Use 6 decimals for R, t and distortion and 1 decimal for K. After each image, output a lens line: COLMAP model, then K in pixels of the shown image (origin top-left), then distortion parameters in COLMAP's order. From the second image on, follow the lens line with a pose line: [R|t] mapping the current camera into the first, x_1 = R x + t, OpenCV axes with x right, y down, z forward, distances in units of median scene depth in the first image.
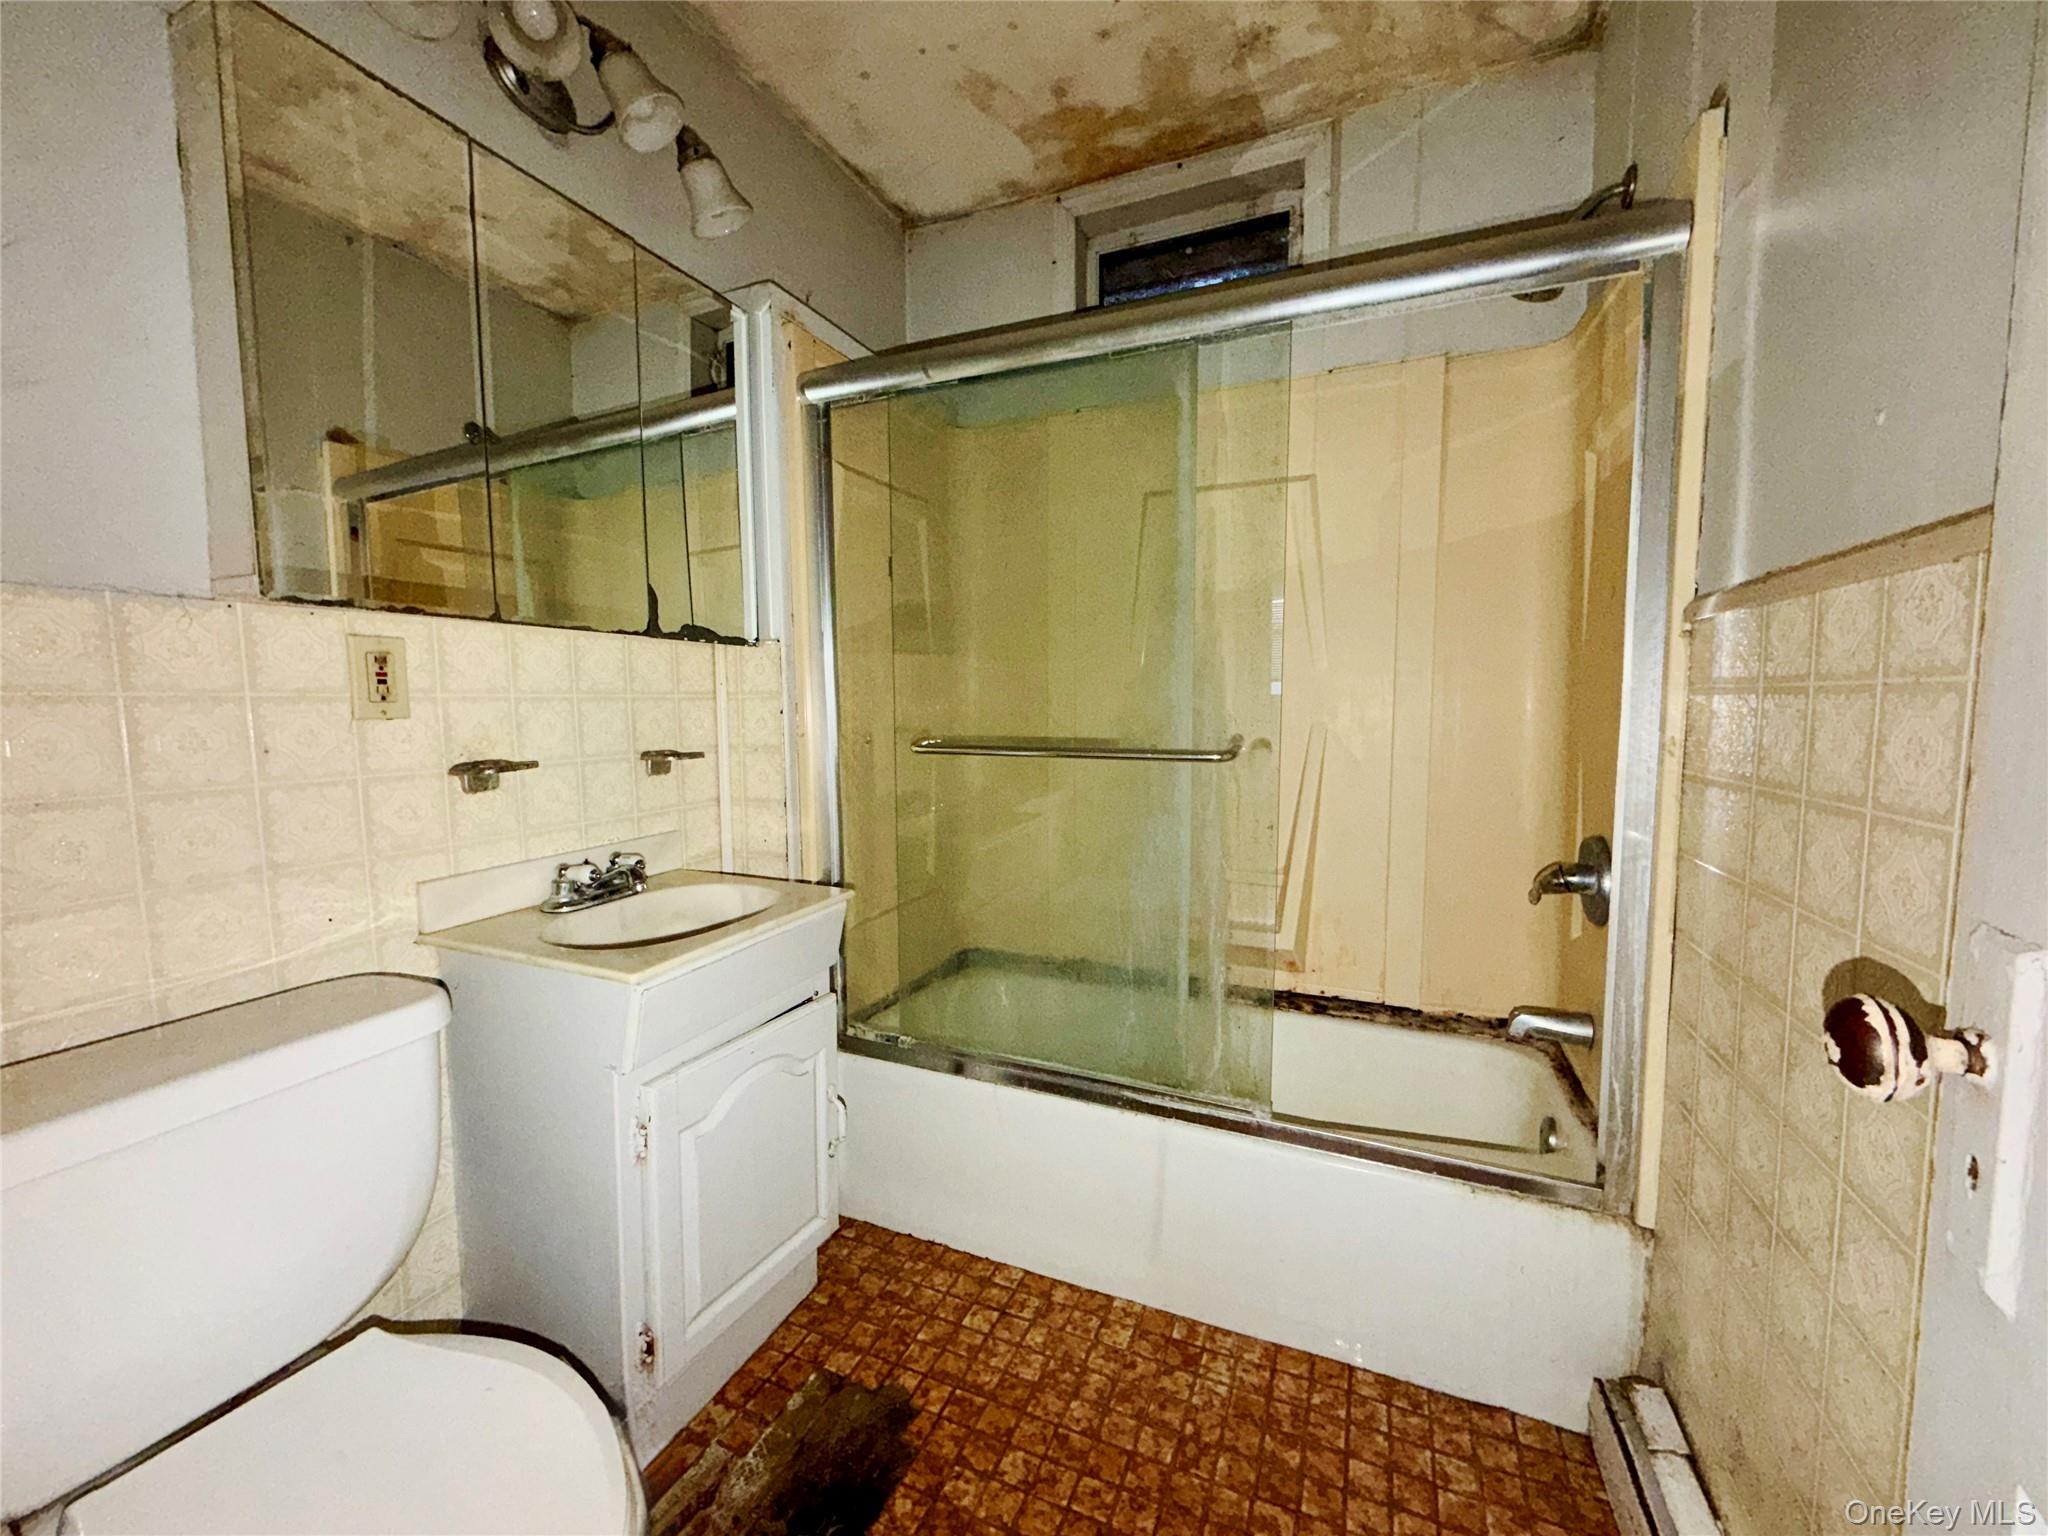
lens RADIAL K [[816.1, 0, 1021.4], [0, 816.1, 771.1], [0, 0, 1]] dist [-0.000741, 0.000166]
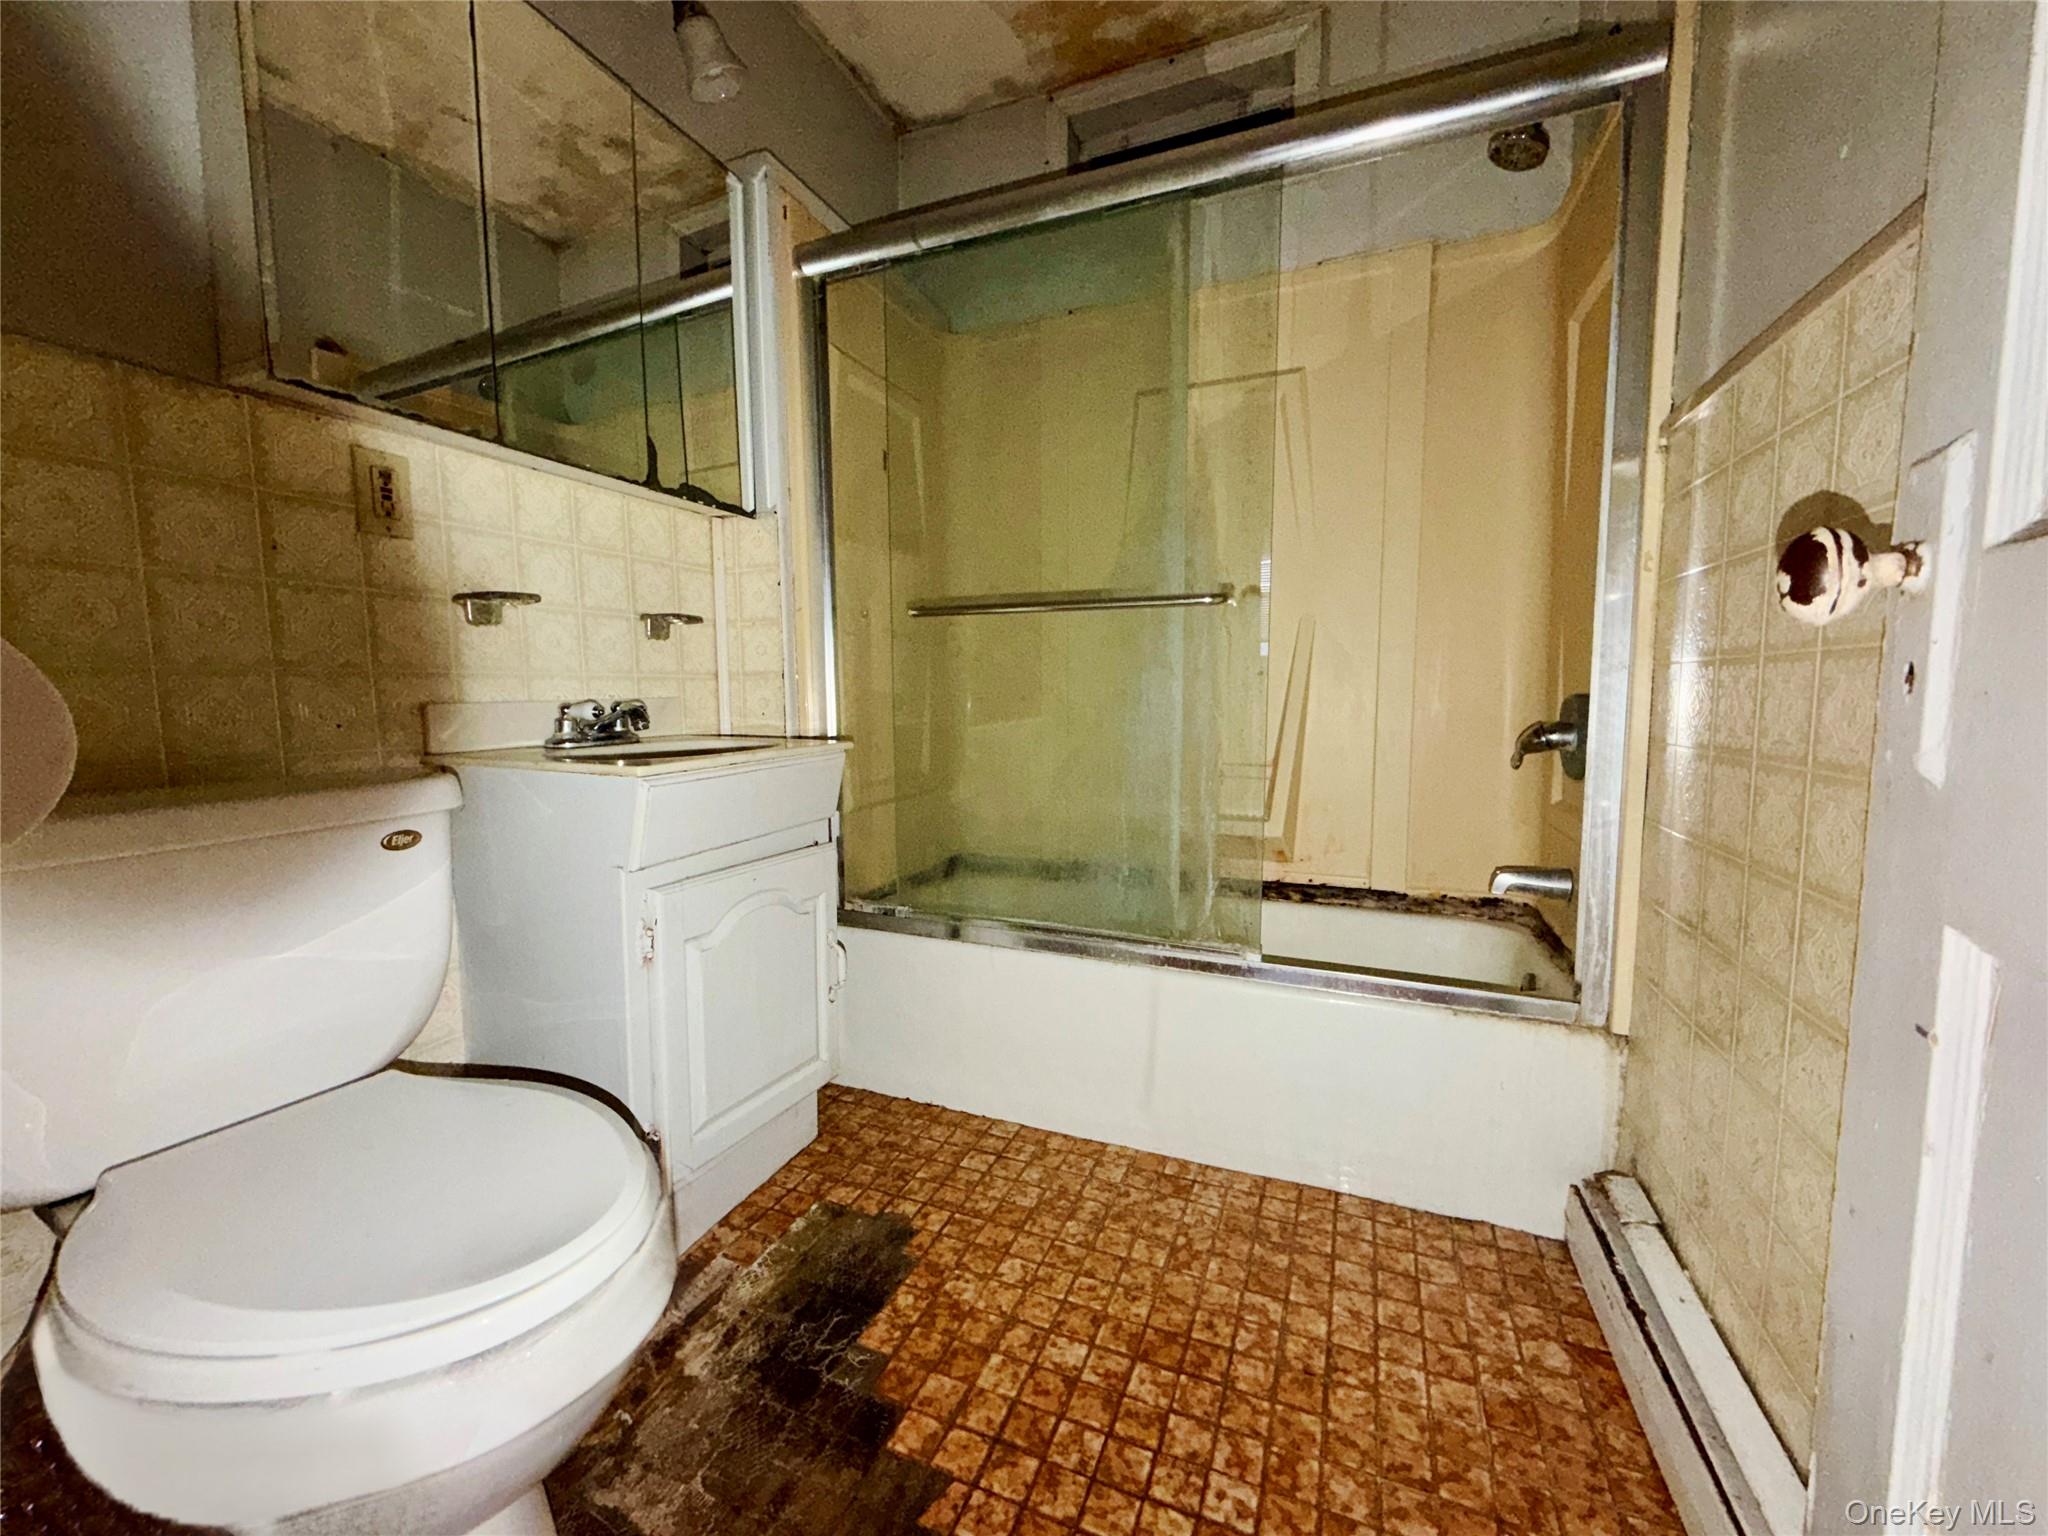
lens RADIAL K [[816.1, 0, 1021.8], [0, 816.1, 767.8], [0, 0, 1]] dist [-0.000741, 0.000166]
pose [[0.999902, -0.001440, 0.013905, -0.008883], [0.001279, 0.999933, 0.011539, 0.172791], [-0.013921, -0.011520, 0.999837, -0.020611]]
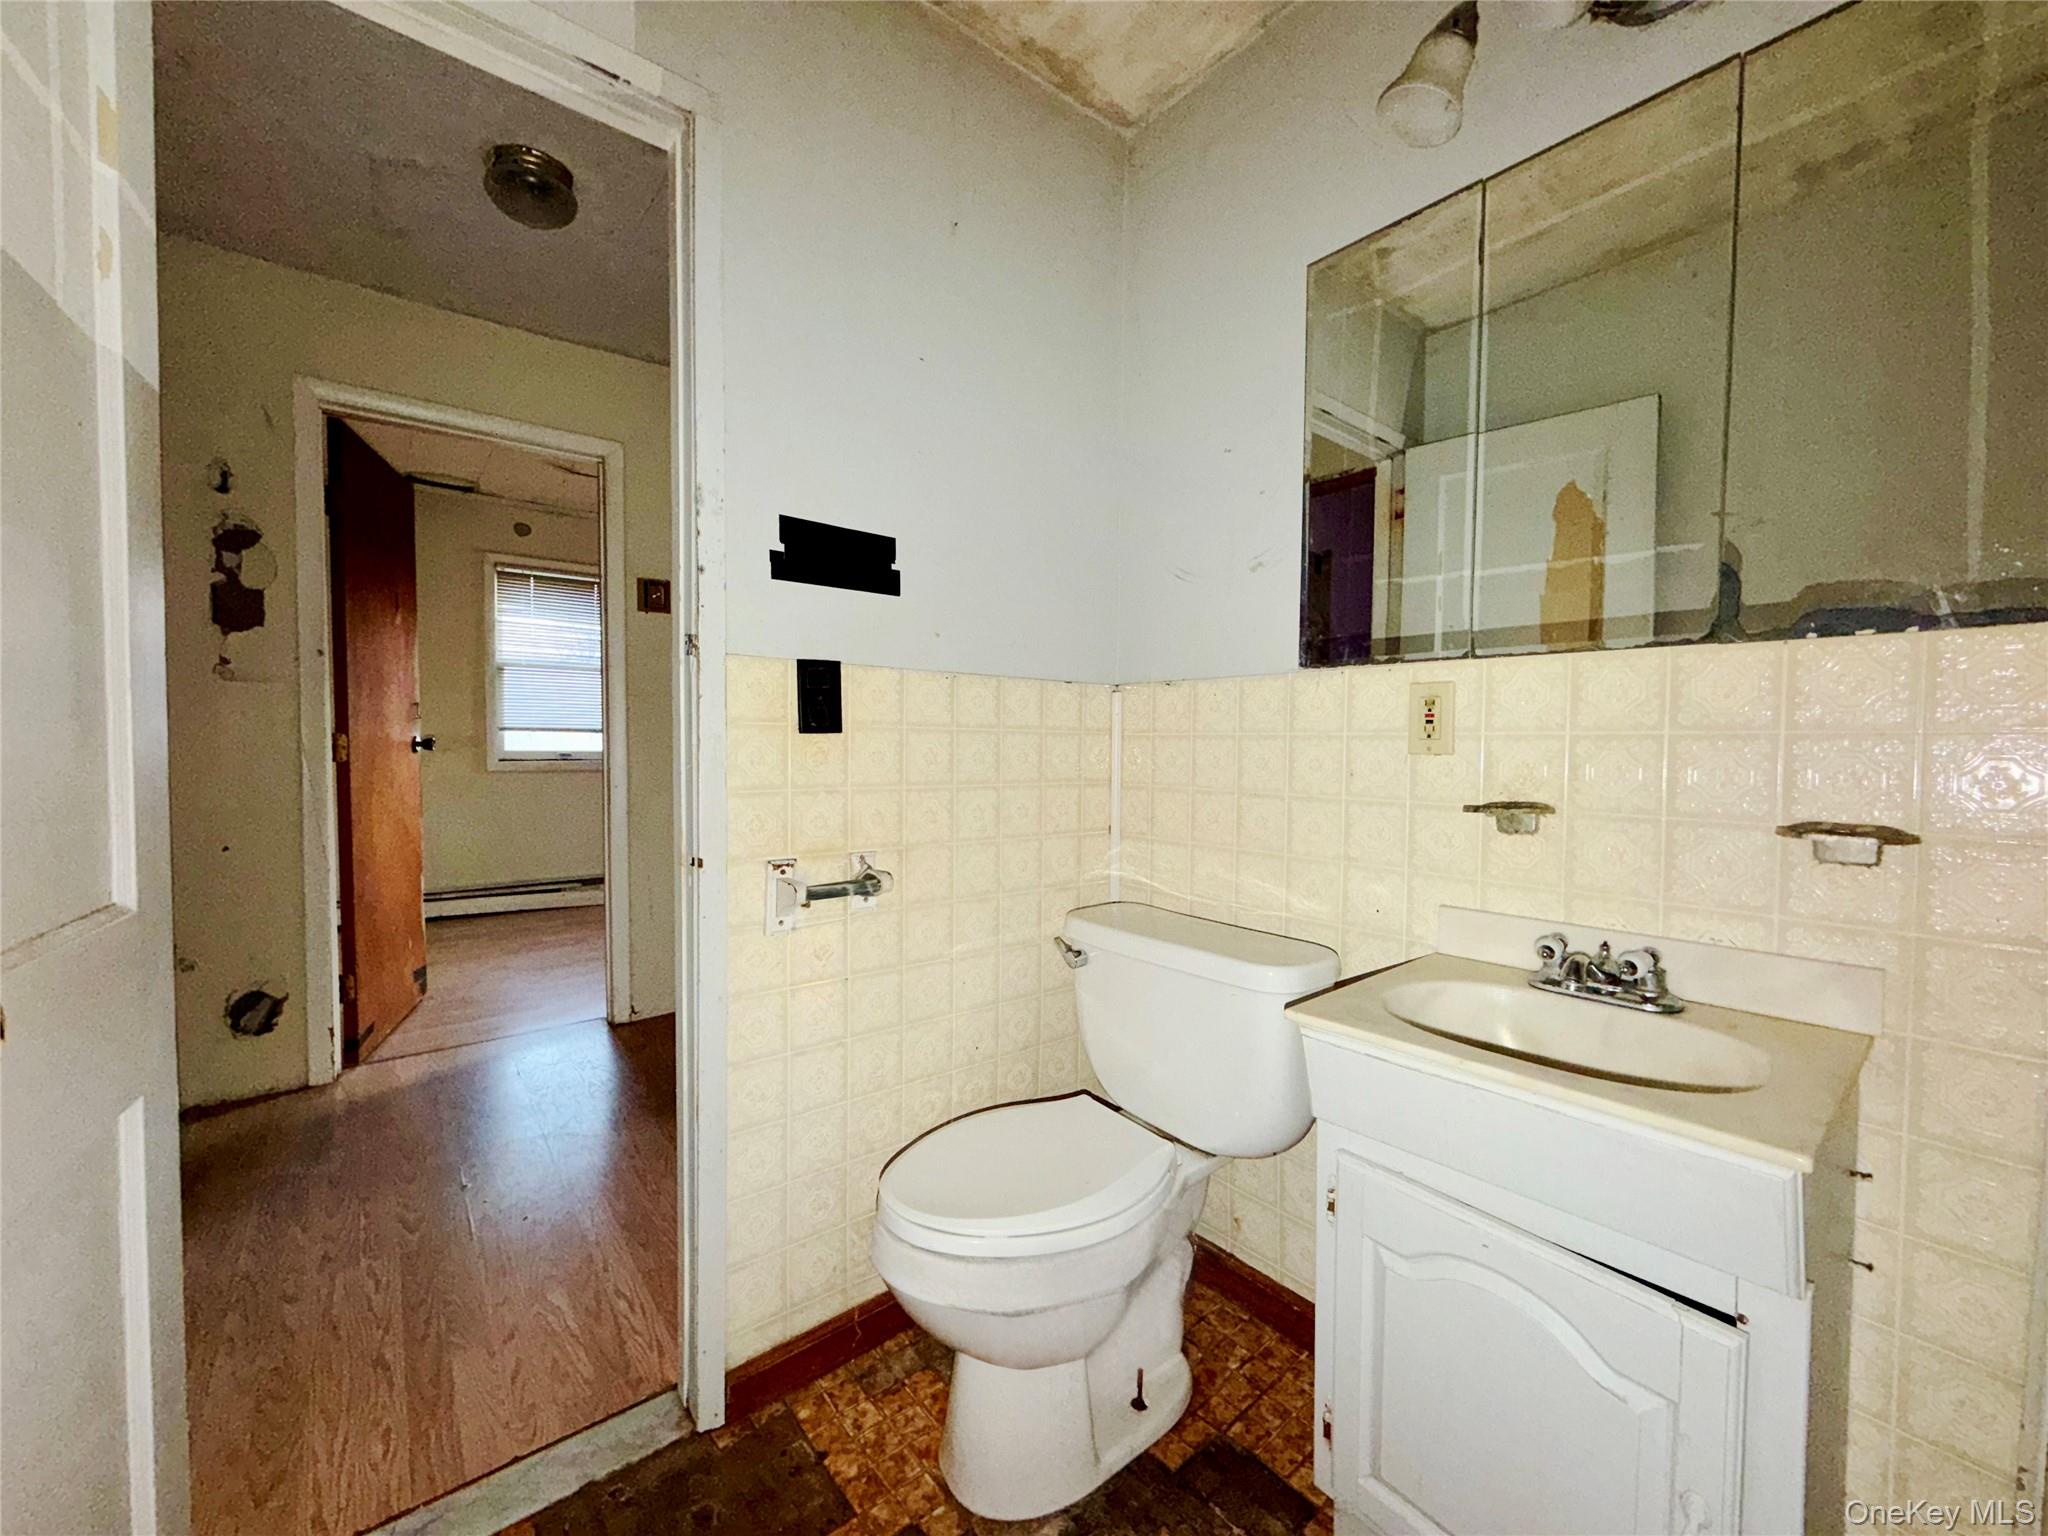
lens RADIAL K [[816.1, 0, 1030.5], [0, 816.1, 768.3], [0, 0, 1]] dist [-0.000741, 0.000166]
pose [[-0.464073, 0.025550, -0.885428, 0.397055], [-0.085997, 0.993562, 0.073744, -0.065029], [0.881613, 0.110367, -0.458888, 0.835518]]
